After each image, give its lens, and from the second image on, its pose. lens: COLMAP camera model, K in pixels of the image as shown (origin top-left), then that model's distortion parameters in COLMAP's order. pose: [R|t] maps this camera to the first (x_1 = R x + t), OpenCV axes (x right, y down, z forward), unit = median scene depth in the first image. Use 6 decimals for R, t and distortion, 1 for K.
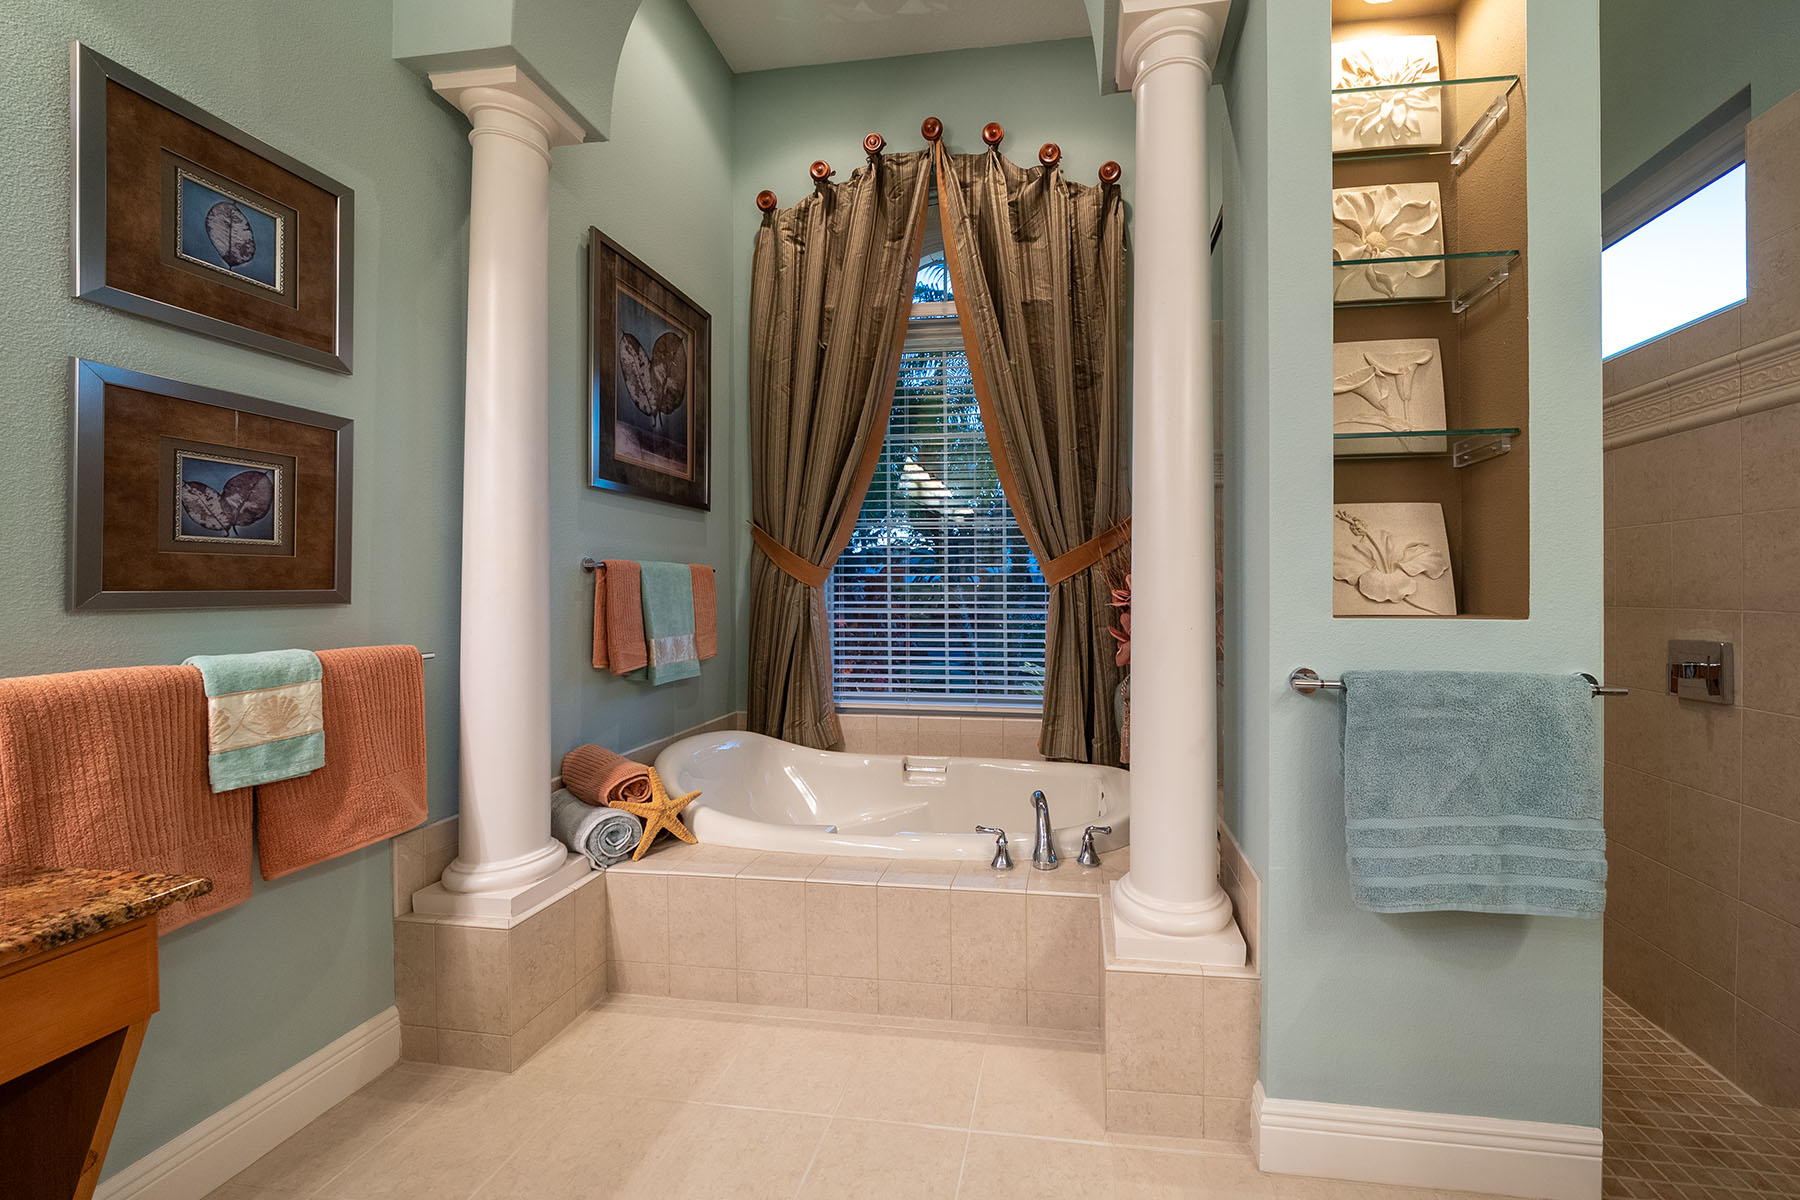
lens RADIAL K [[907.0, 0, 898.1], [0, 907.0, 574.0], [0, 0, 1]] dist [-0.015266, 0.000805]
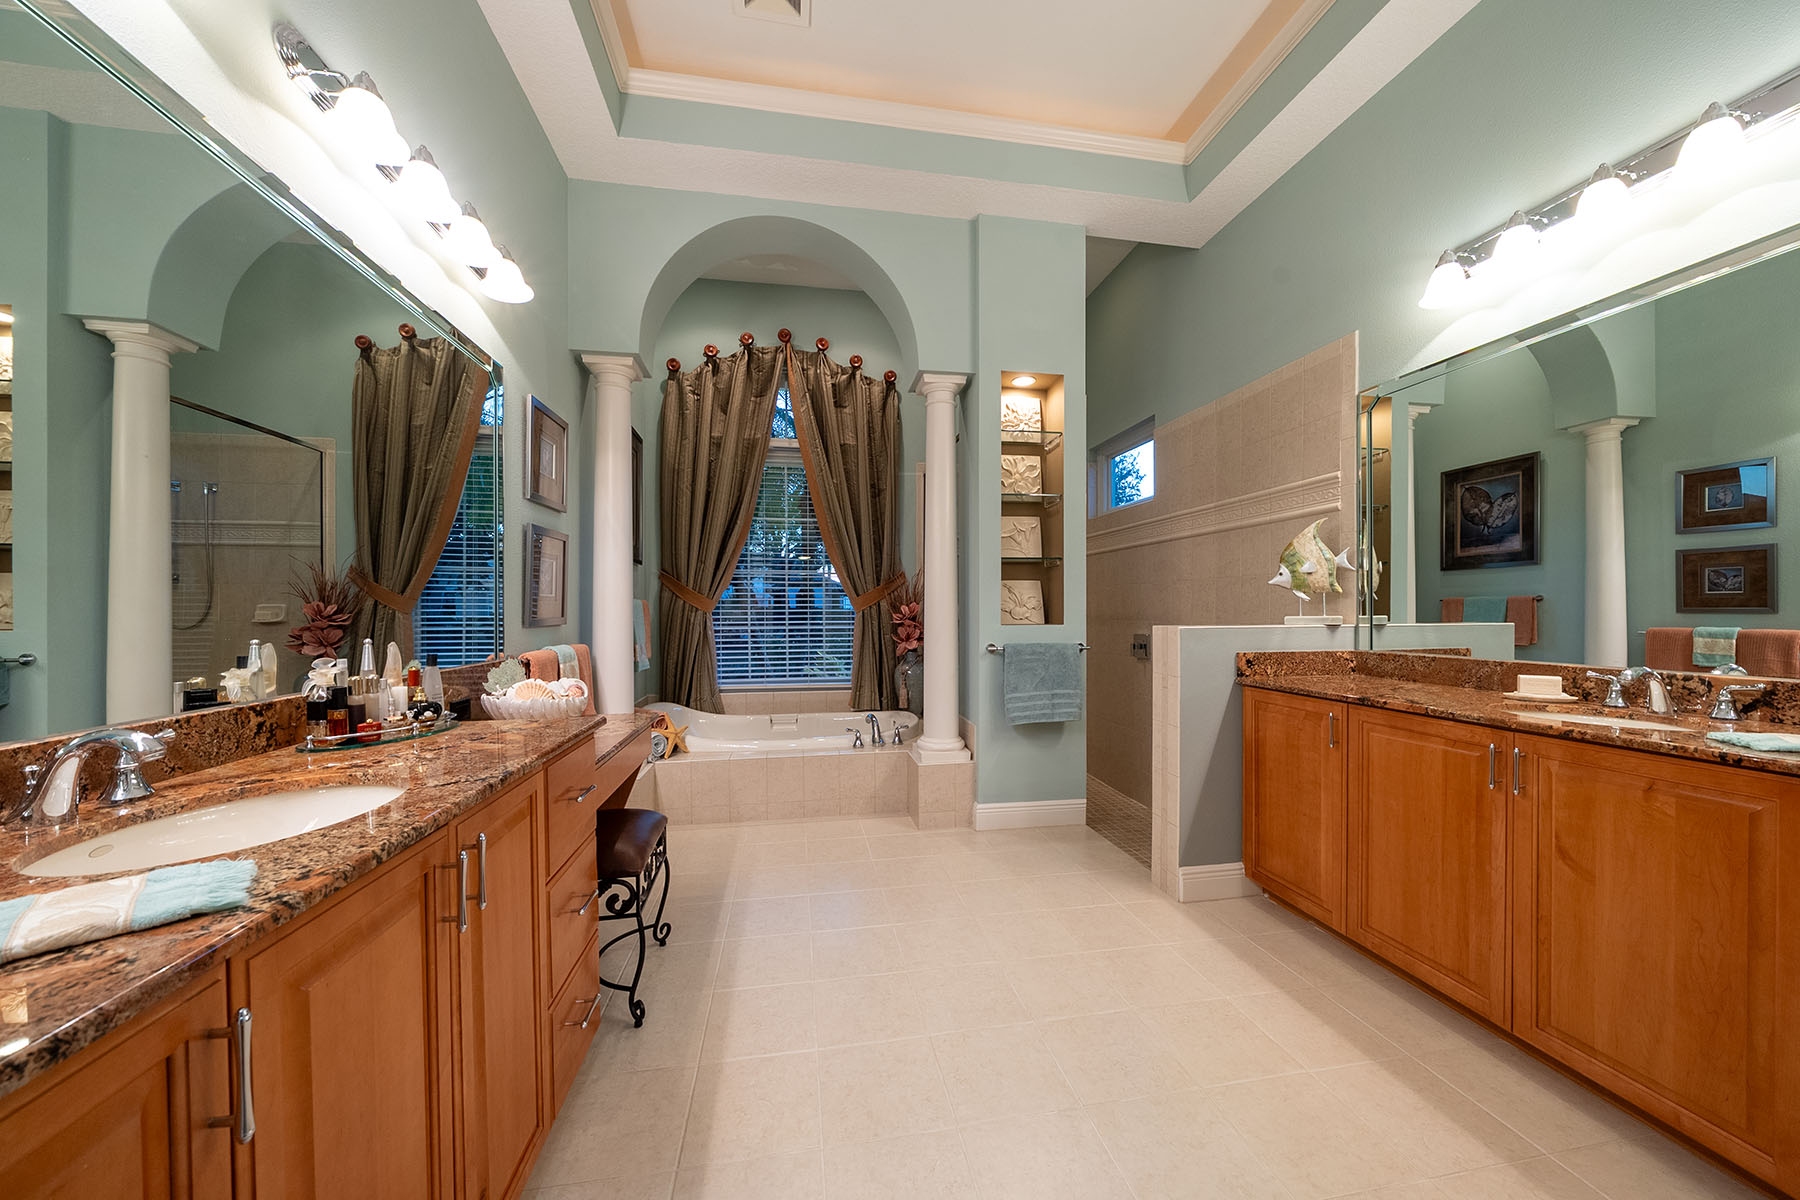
lens RADIAL K [[631.2, 0, 904.8], [0, 631.2, 606.4], [0, 0, 1]] dist [-0.005796, 0.000324]
pose [[0.960160, -0.003385, 0.279432, -0.184846], [0.001344, 0.999971, 0.007498, -0.012279], [-0.279449, -0.006824, 0.960136, -0.420205]]
